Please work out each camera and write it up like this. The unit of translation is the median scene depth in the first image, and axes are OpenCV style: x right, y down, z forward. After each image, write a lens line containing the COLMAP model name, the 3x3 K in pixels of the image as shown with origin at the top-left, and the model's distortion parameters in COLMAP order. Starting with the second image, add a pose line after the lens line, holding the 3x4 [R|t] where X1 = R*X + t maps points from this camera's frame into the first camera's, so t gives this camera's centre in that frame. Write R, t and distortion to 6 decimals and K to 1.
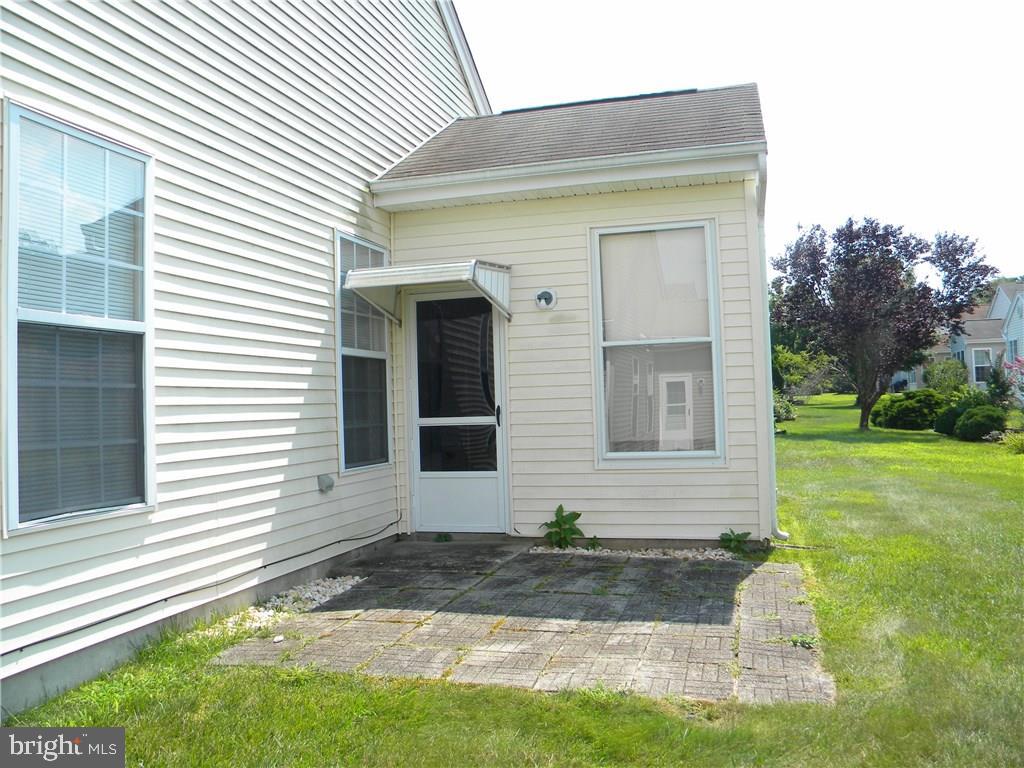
lens RADIAL K [[848.6, 0, 509.4], [0, 848.6, 378.0], [0, 0, 1]] dist [-0.204913, 0.175178]
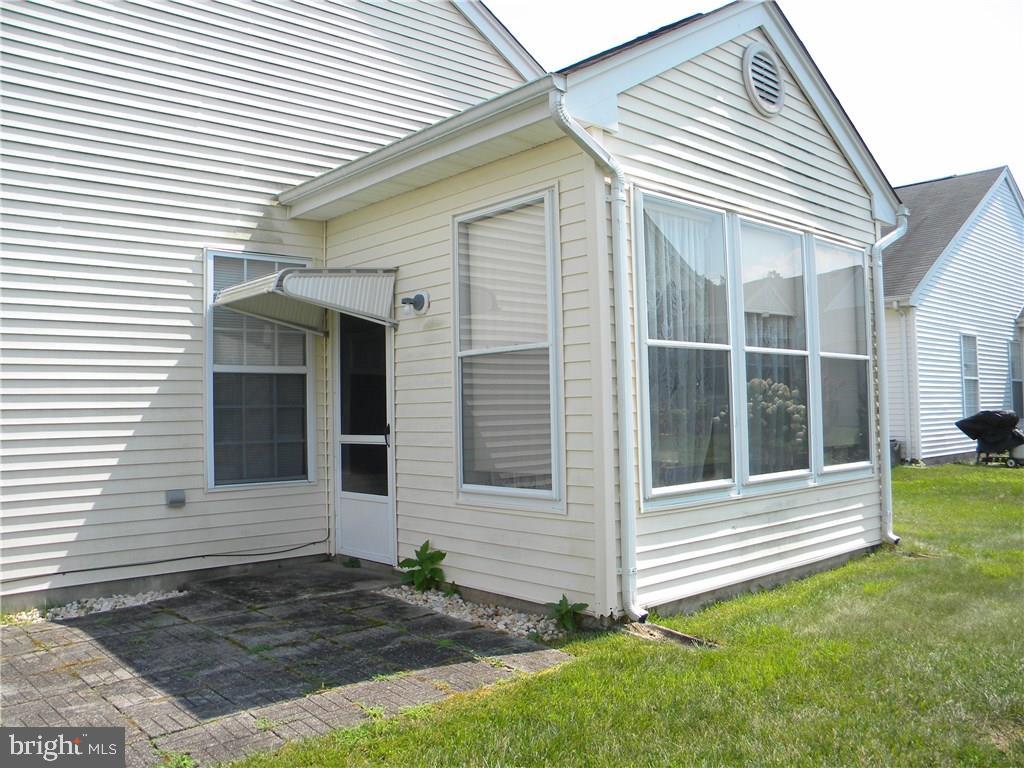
lens RADIAL K [[848.6, 0, 509.4], [0, 848.6, 378.0], [0, 0, 1]] dist [-0.204913, 0.175178]
pose [[0.858642, -0.009108, -0.512496, 0.580432], [0.013137, 0.999905, 0.004239, -0.019347], [0.512408, -0.010372, 0.858679, 0.305967]]
